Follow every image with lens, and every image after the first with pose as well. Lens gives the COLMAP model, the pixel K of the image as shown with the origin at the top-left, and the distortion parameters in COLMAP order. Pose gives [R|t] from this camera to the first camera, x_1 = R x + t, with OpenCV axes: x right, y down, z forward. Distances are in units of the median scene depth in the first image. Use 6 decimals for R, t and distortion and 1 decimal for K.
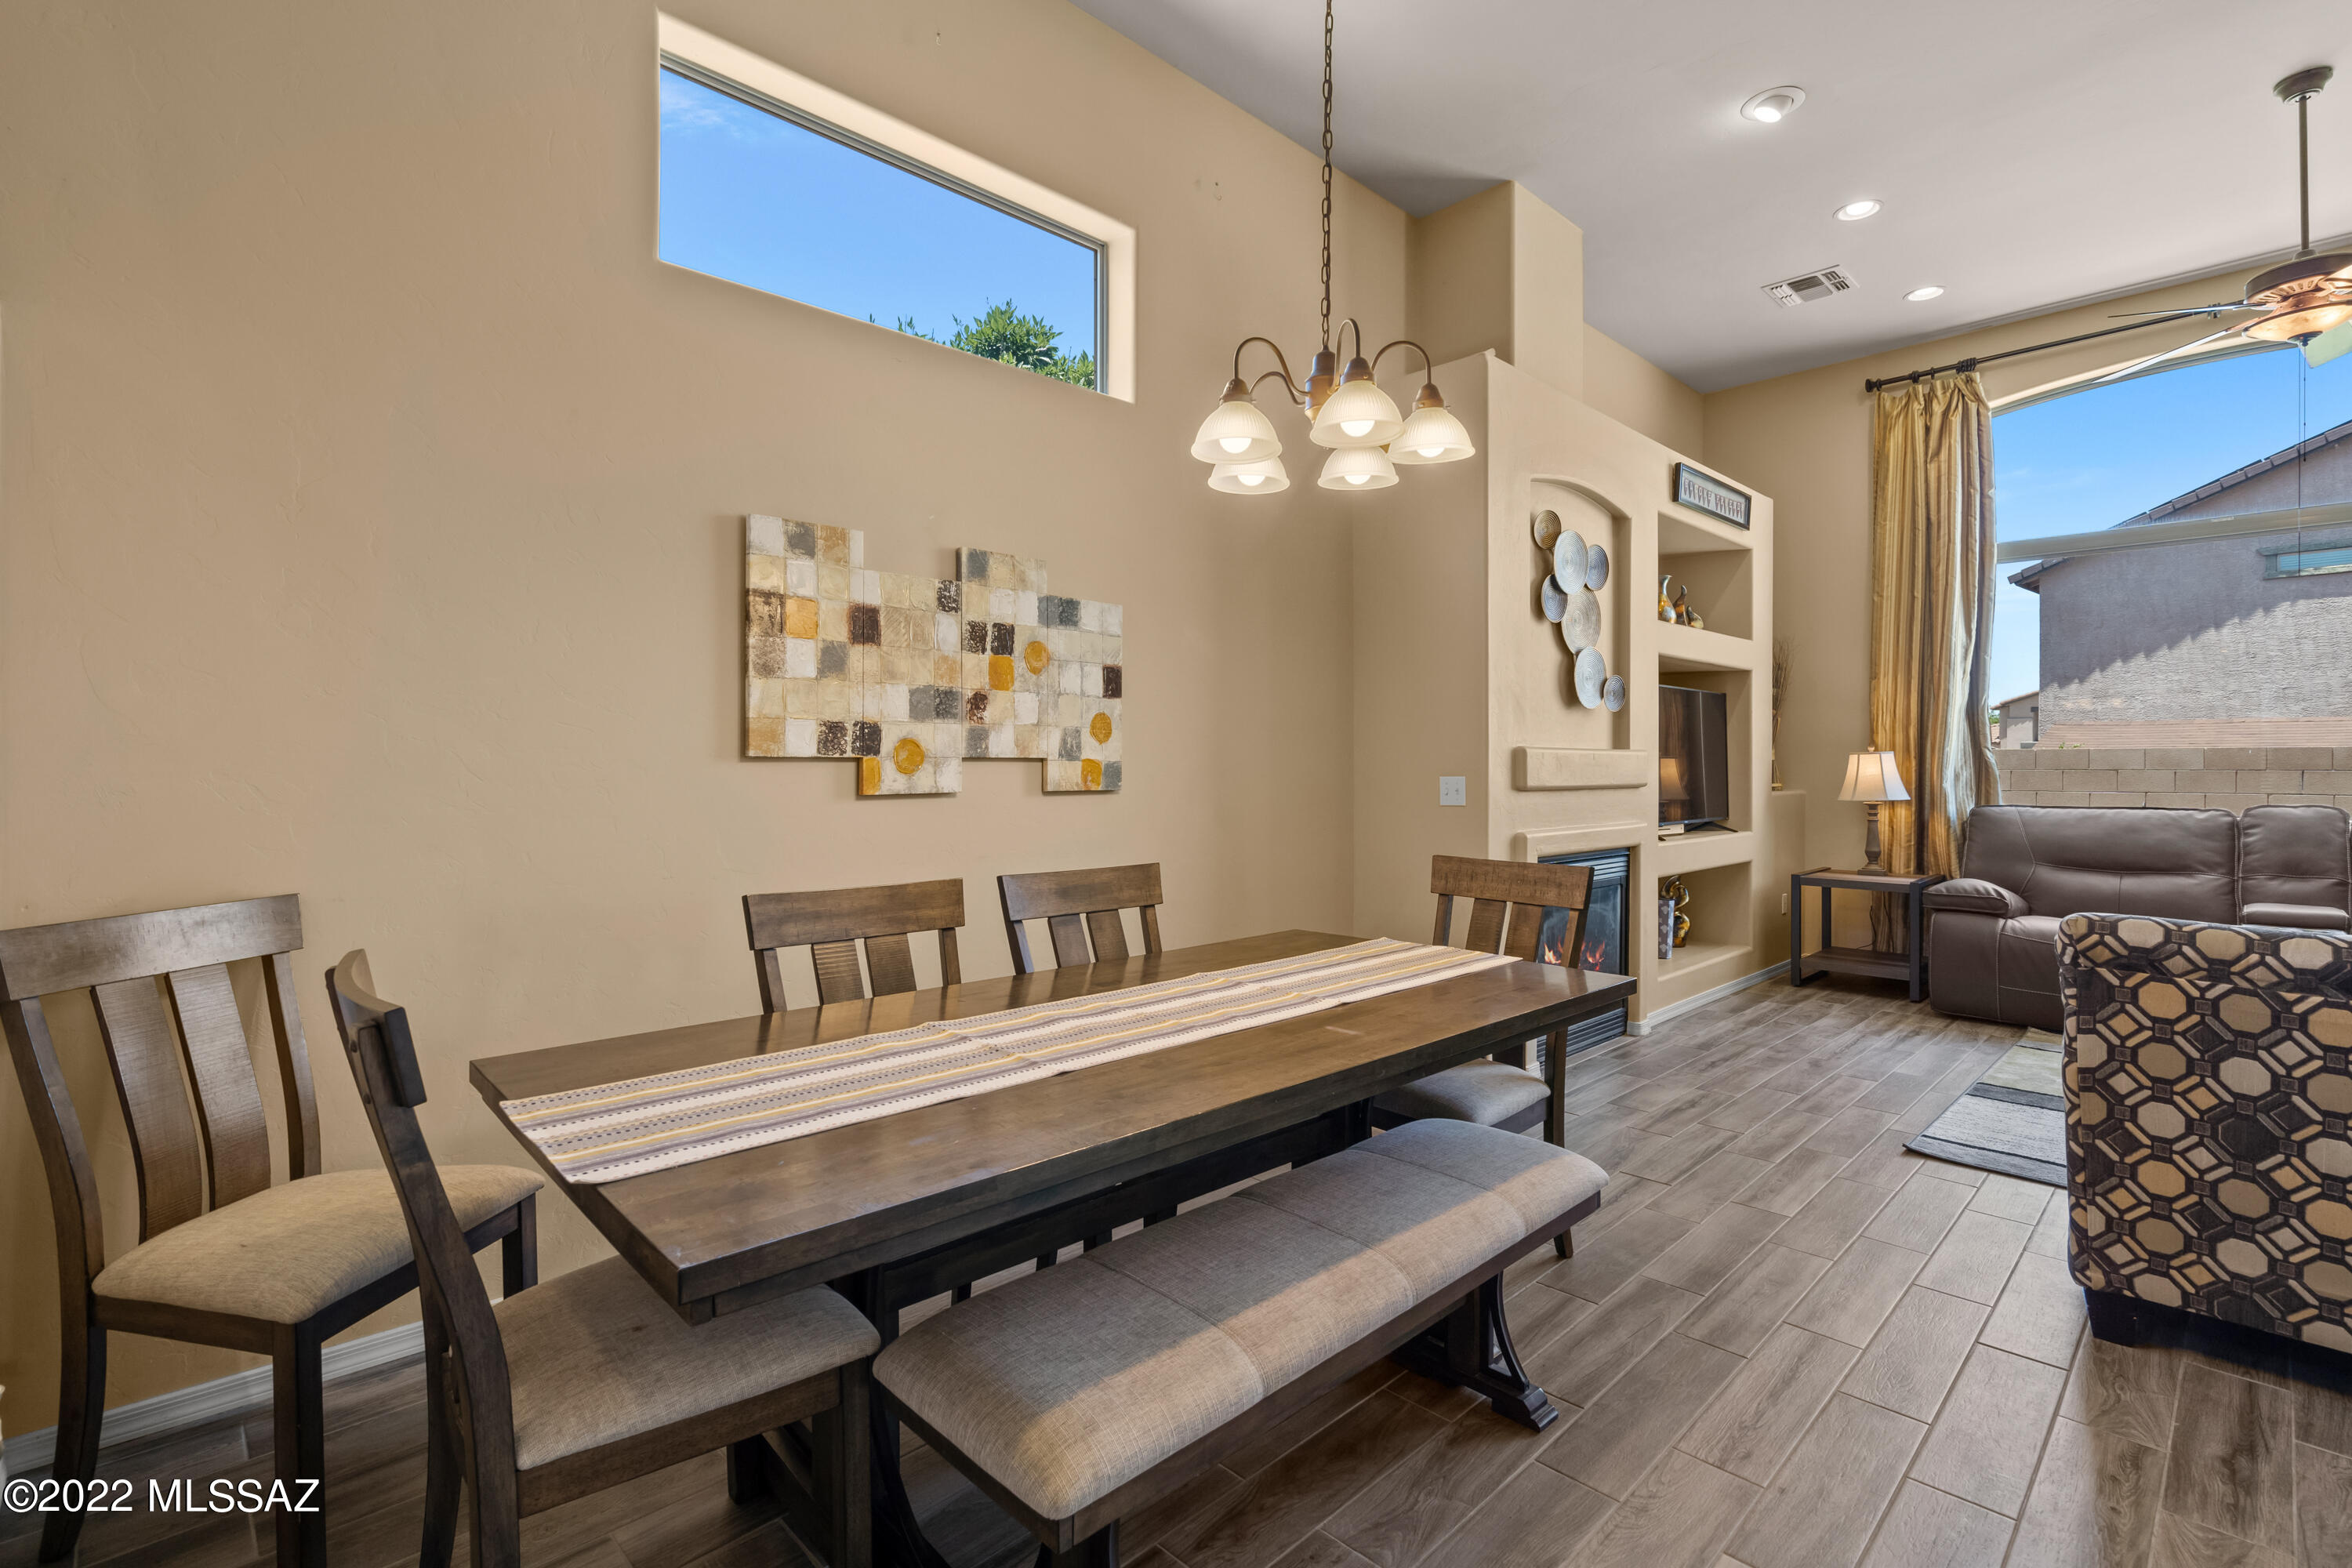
lens RADIAL K [[1085.0, 0, 1181.4], [0, 1085.0, 763.3], [0, 0, 1]] dist [-0.001893, 0.000651]
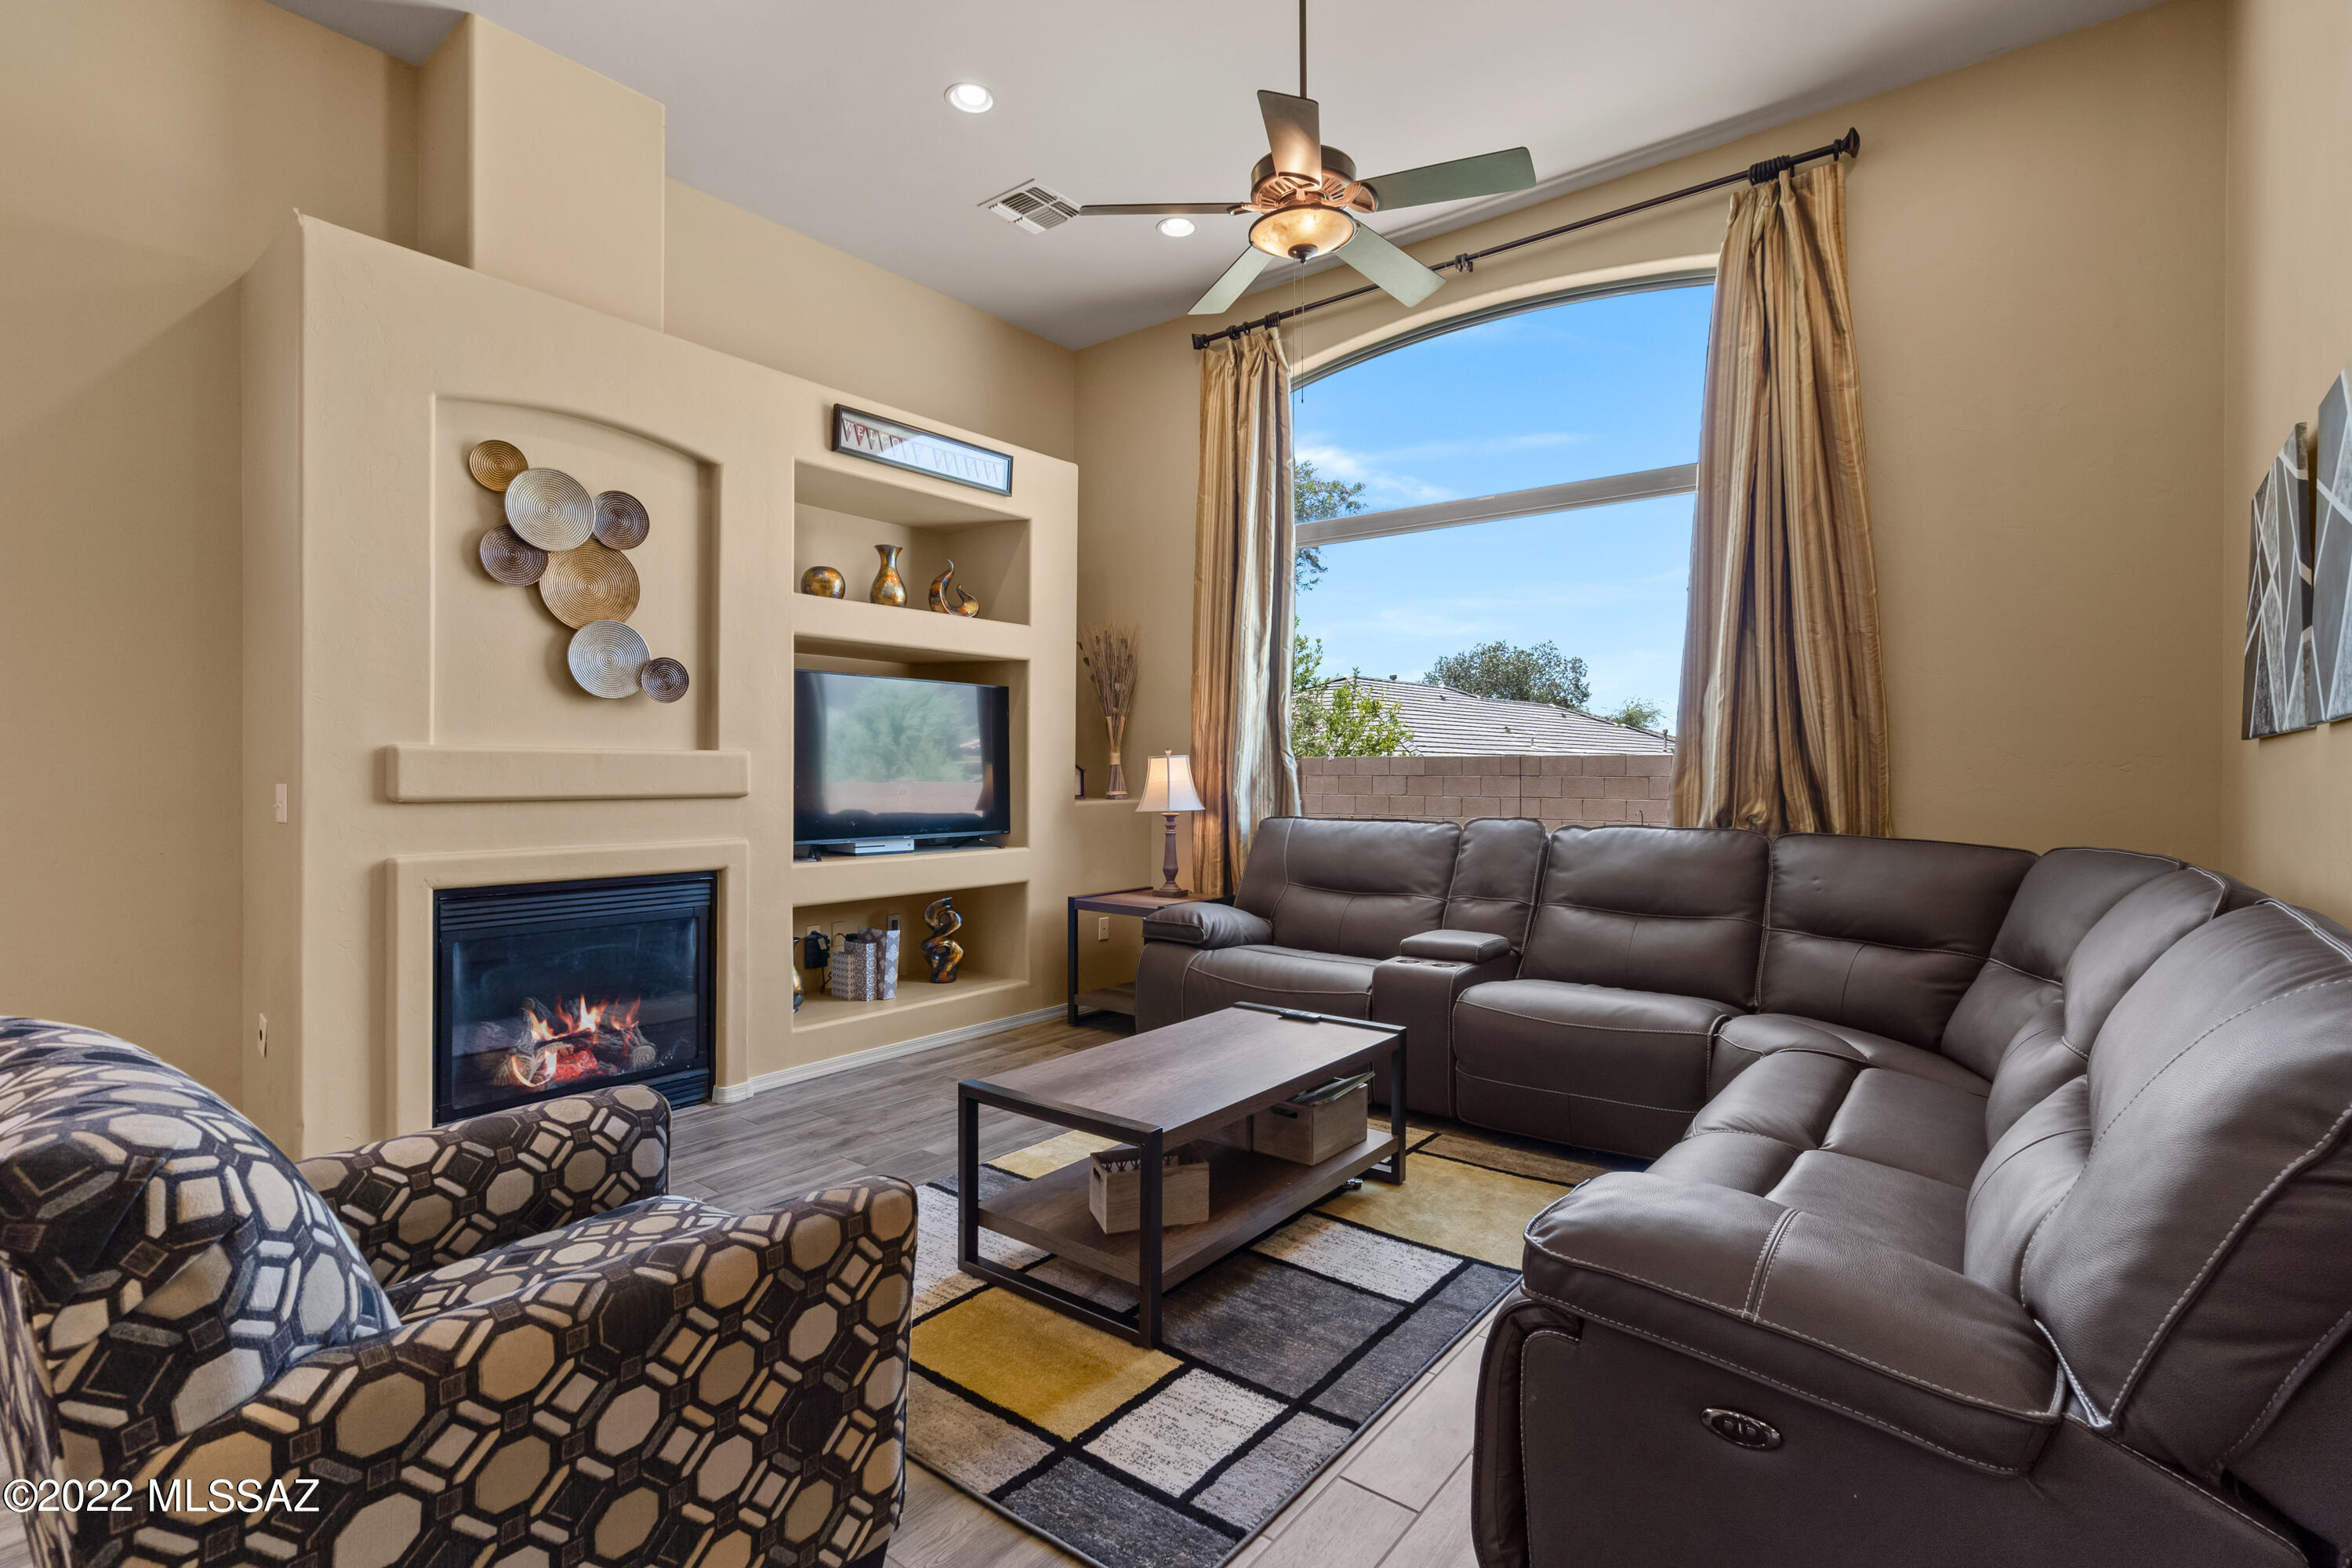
lens RADIAL K [[1085.0, 0, 1185.1], [0, 1085.0, 769.2], [0, 0, 1]] dist [-0.001893, 0.000651]
pose [[0.993072, 0.003390, 0.117455, 0.933876], [-0.003401, 0.999994, -0.000111, 0.000750], [-0.117454, -0.000289, 0.993078, 0.217703]]
